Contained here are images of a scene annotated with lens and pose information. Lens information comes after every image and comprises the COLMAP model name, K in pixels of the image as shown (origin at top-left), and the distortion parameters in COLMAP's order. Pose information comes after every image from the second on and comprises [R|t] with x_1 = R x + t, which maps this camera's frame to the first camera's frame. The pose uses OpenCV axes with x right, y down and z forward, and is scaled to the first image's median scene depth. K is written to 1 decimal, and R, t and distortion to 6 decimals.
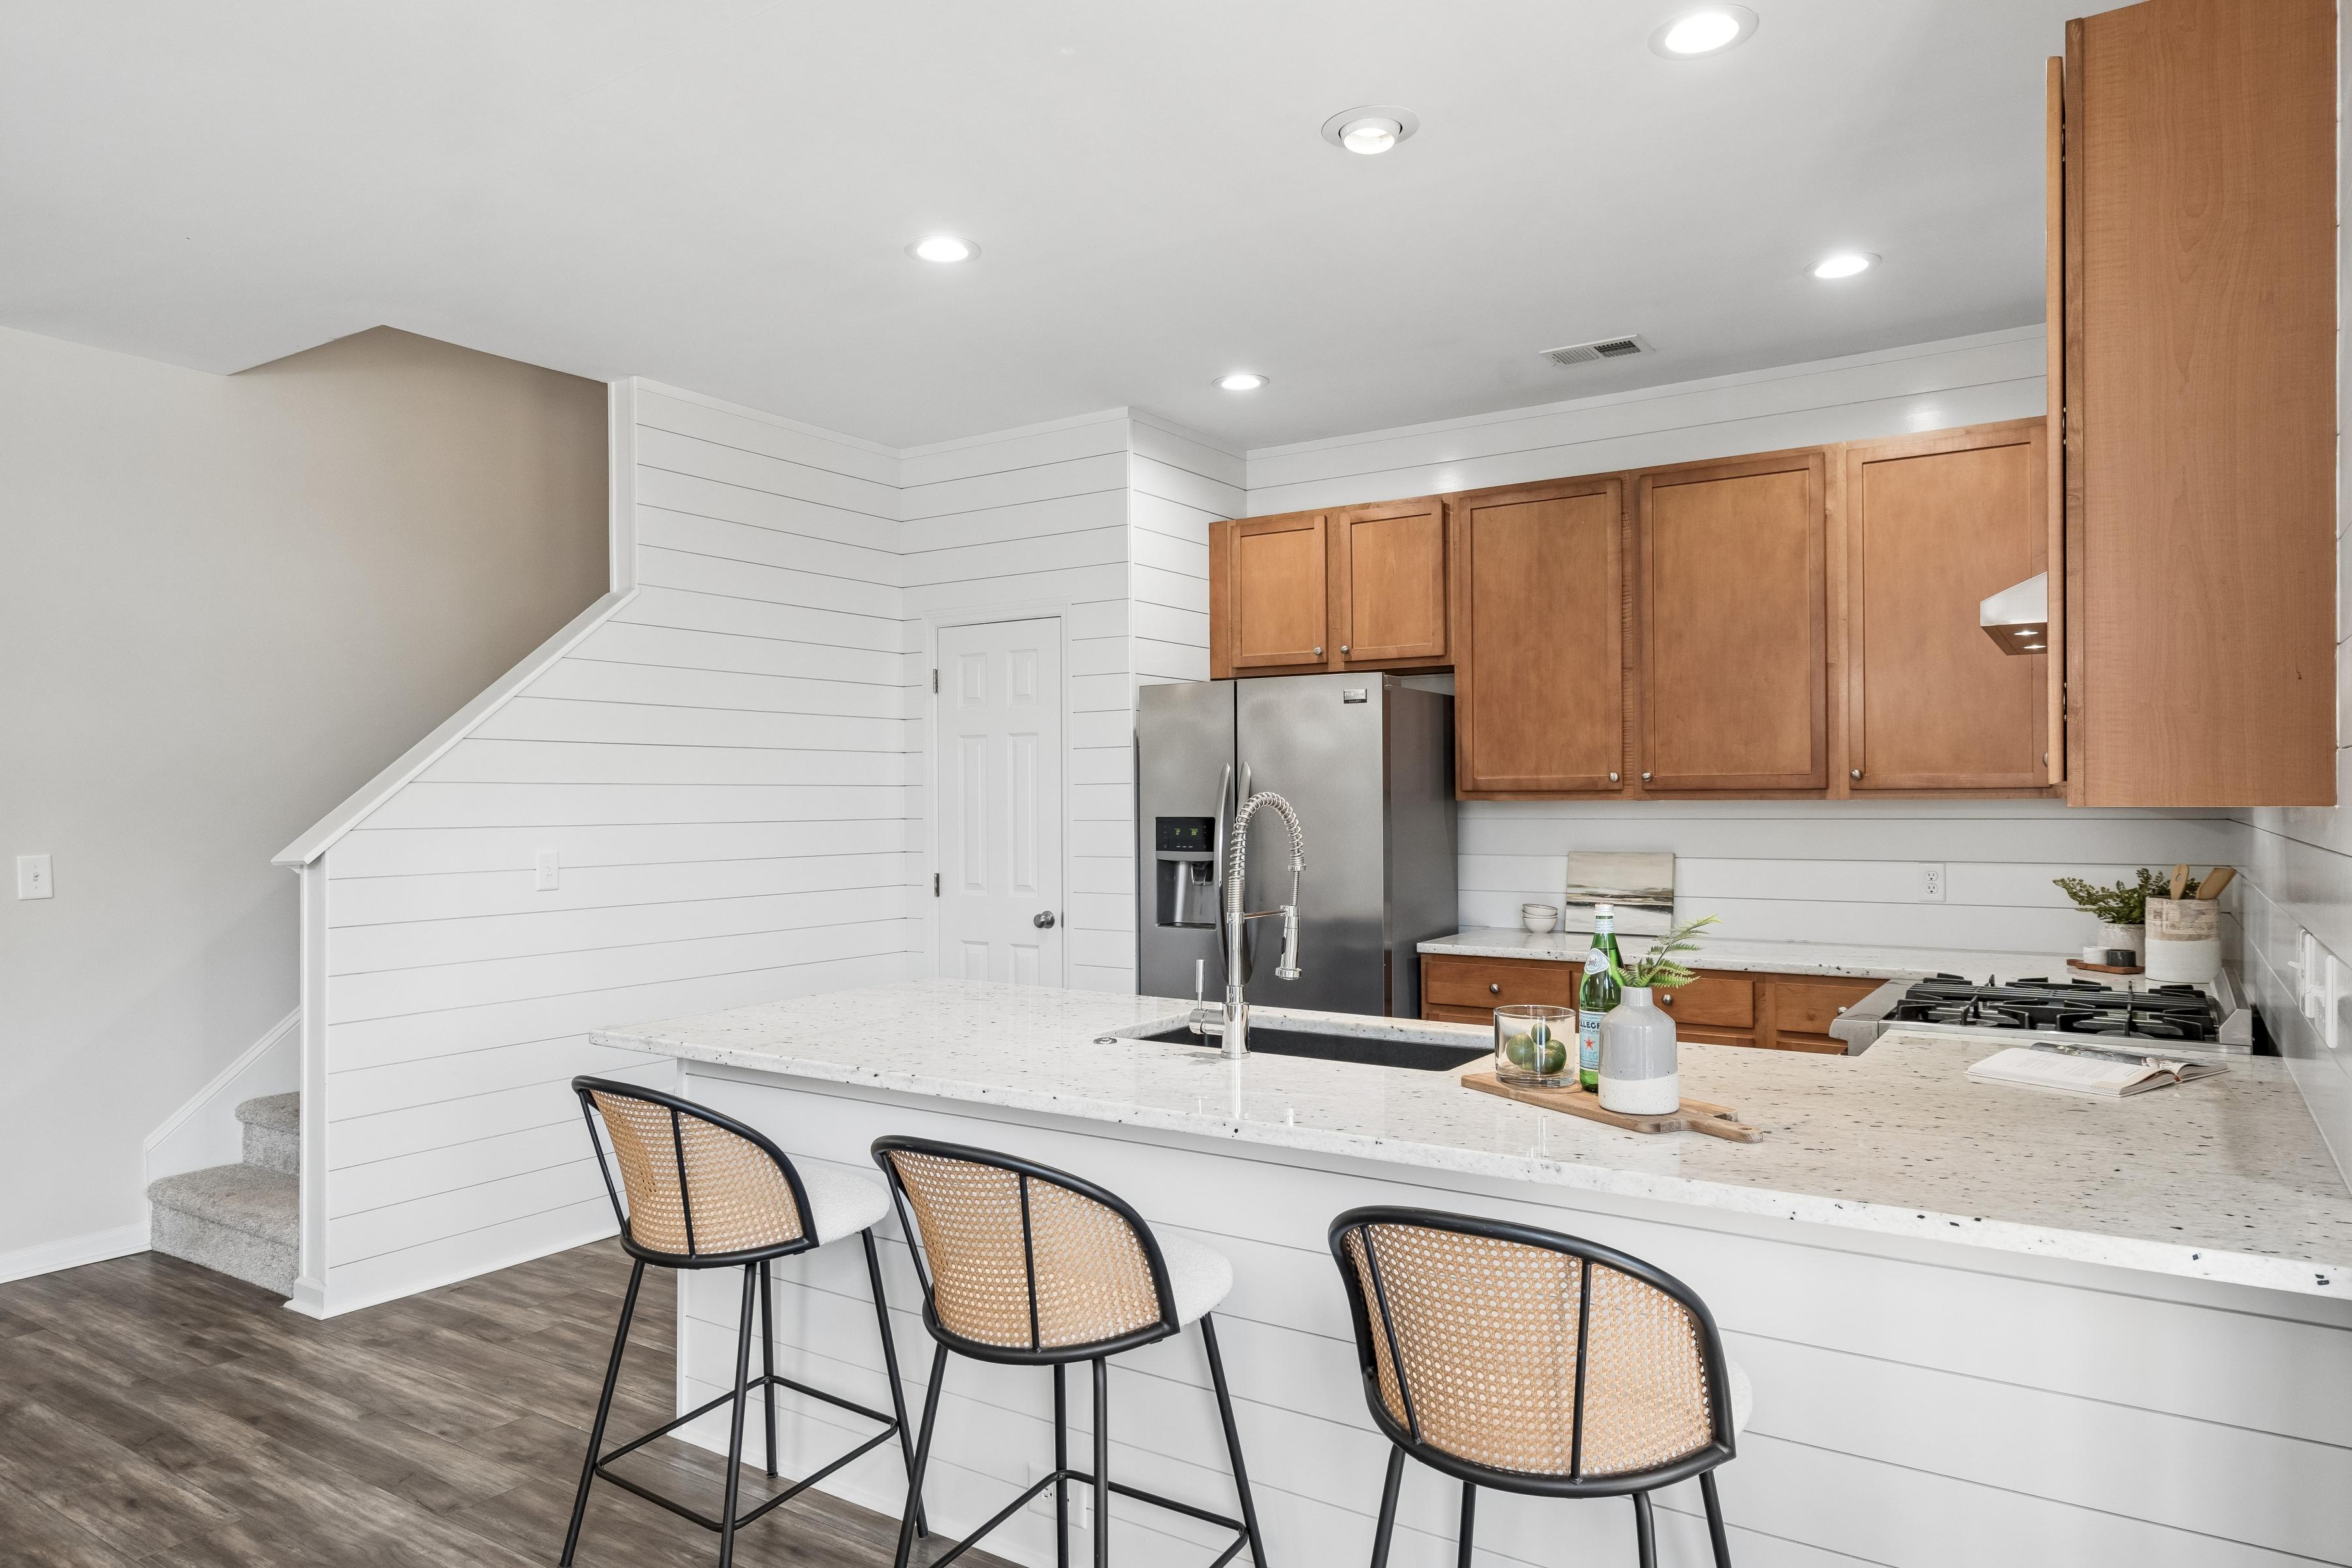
lens RADIAL K [[1517.2, 0, 1176.0], [0, 1517.2, 784.0], [0, 0, 1]] dist [-0.000134, -0.000063]
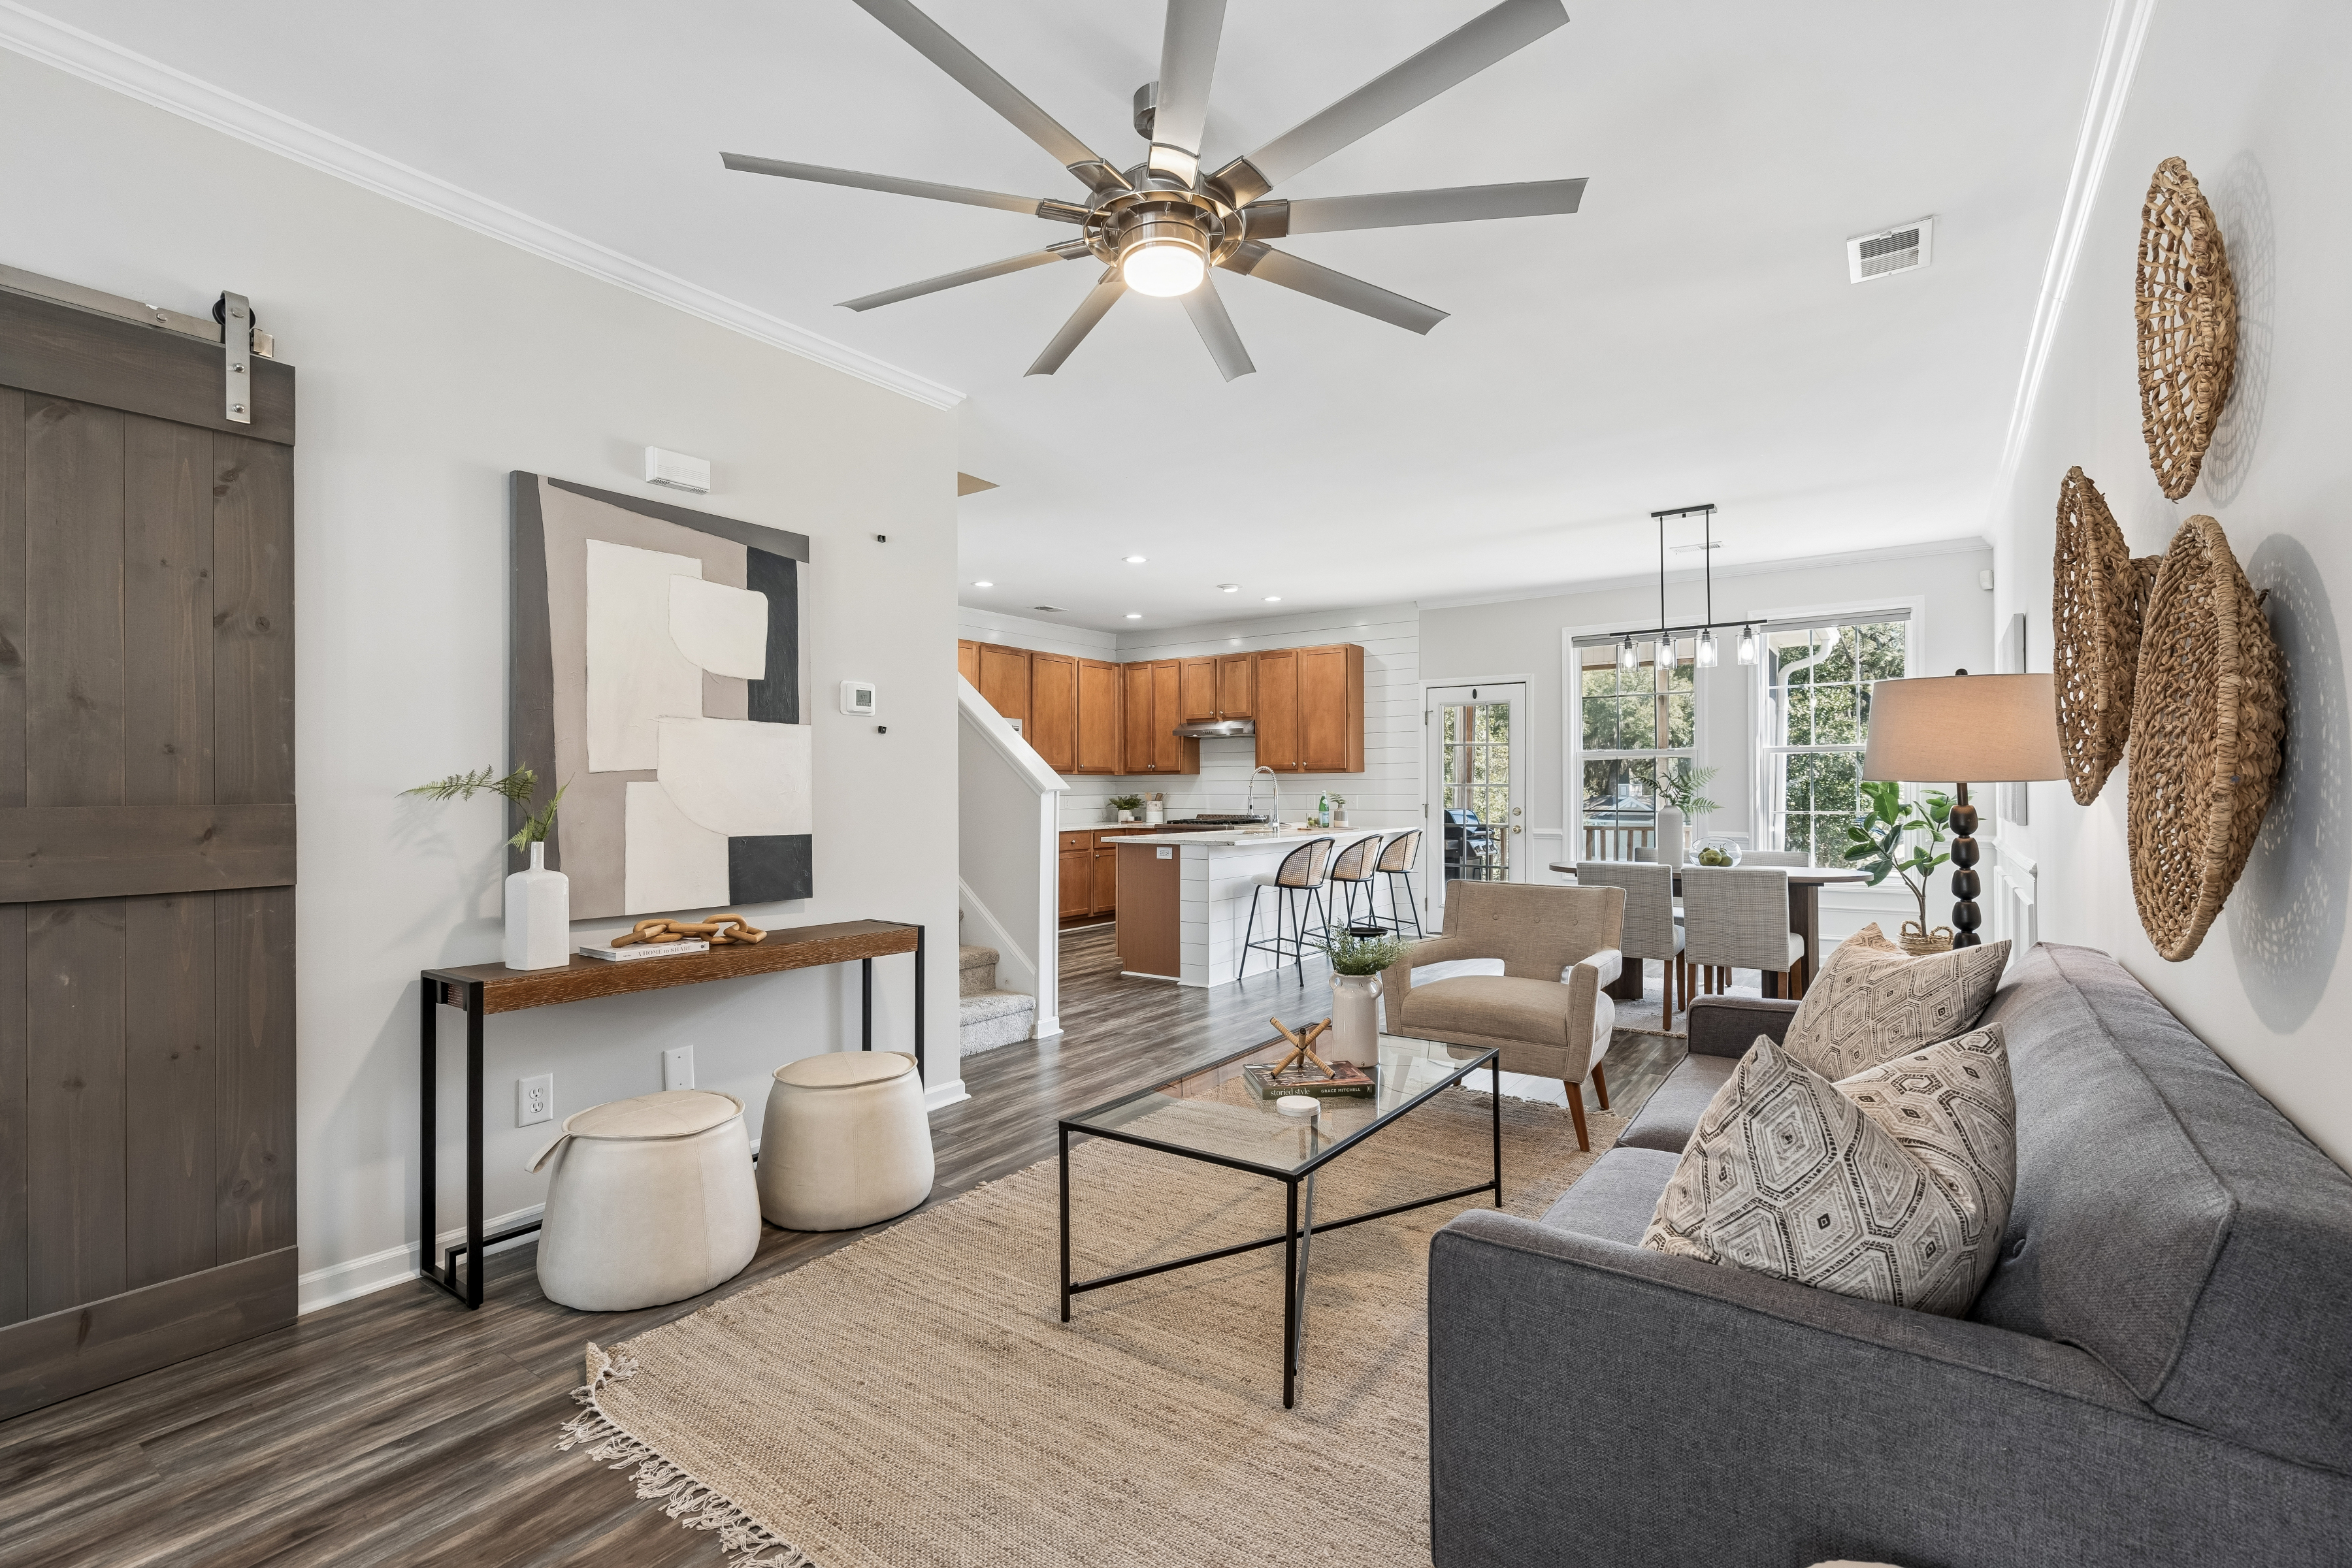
lens RADIAL K [[1061.1, 0, 1176.0], [0, 1061.1, 784.0], [0, 0, 1]] dist [-0.002016, 0.000586]
pose [[0.002086, 0.012555, 0.999919, -1.555510], [-0.001672, 0.999920, -0.012552, 0.052093], [-0.999996, -0.001646, 0.002107, 0.732001]]
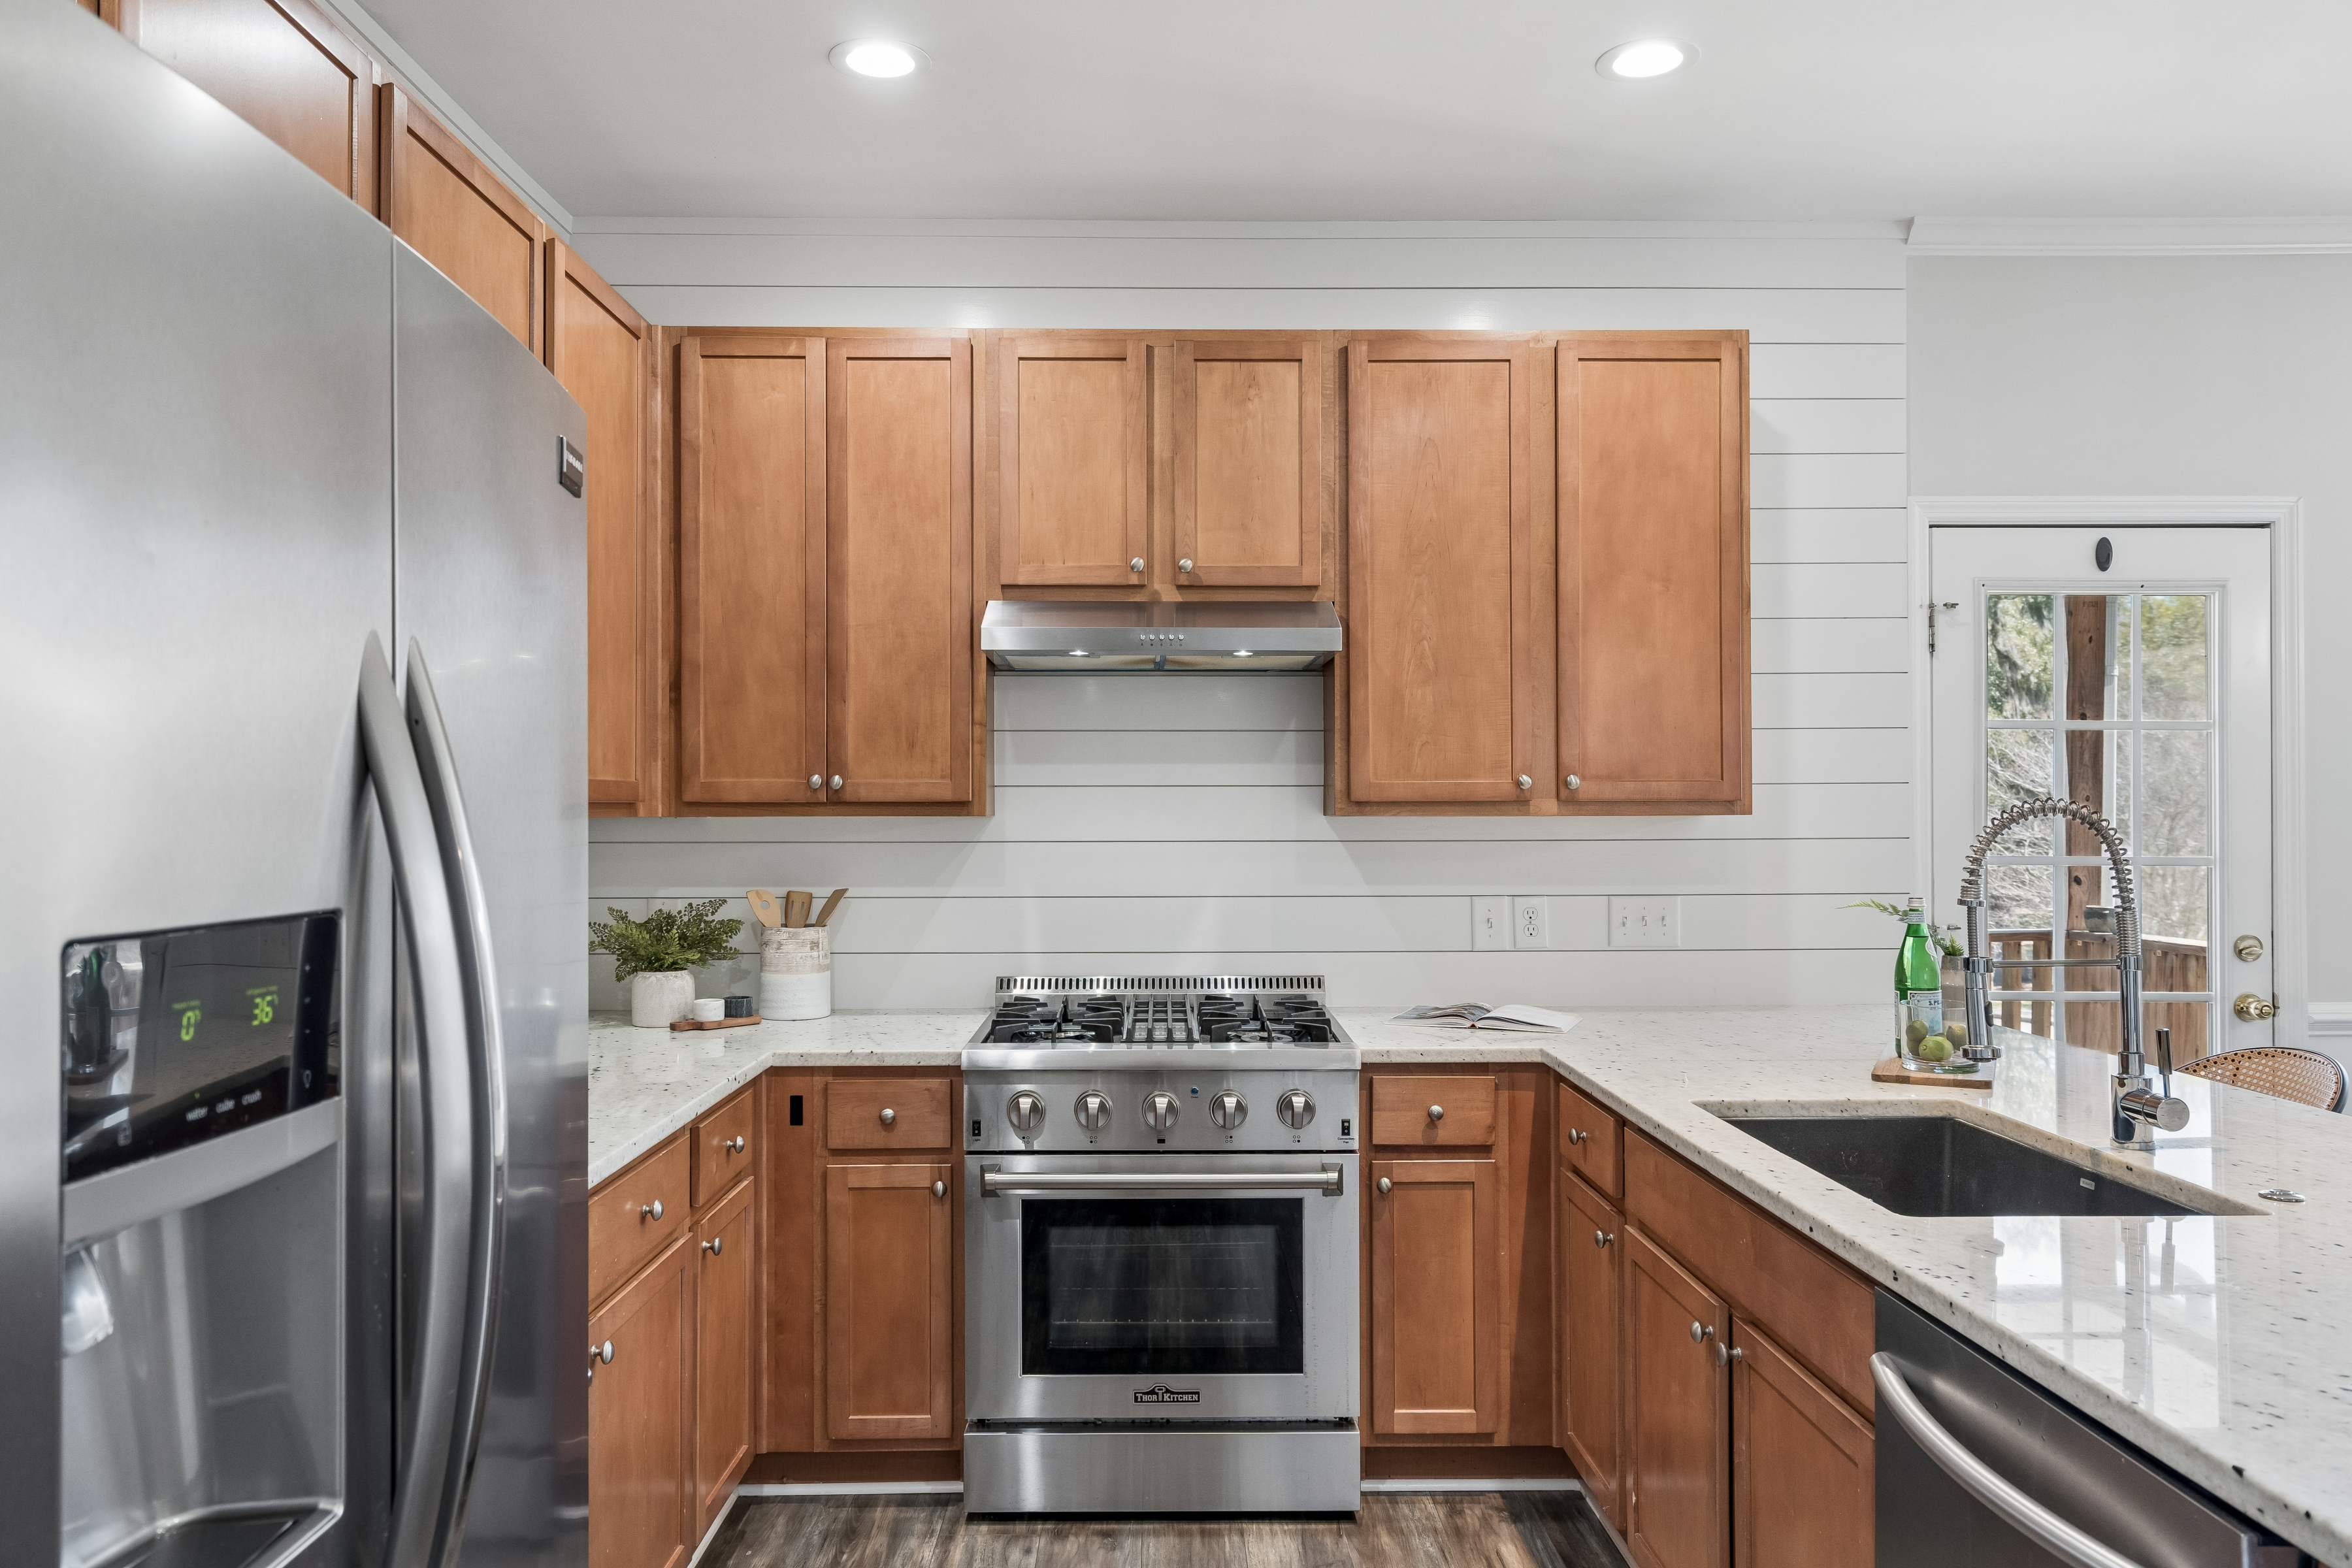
lens RADIAL K [[1629.7, 0, 1168.5], [0, 1629.7, 781.6], [0, 0, 1]] dist [0.011360, 0.000358]
pose [[-0.584800, 0.022877, 0.810855, -0.206725], [0.003312, 0.999661, -0.025815, 0.012330], [-0.811171, -0.012411, -0.584678, 1.079108]]
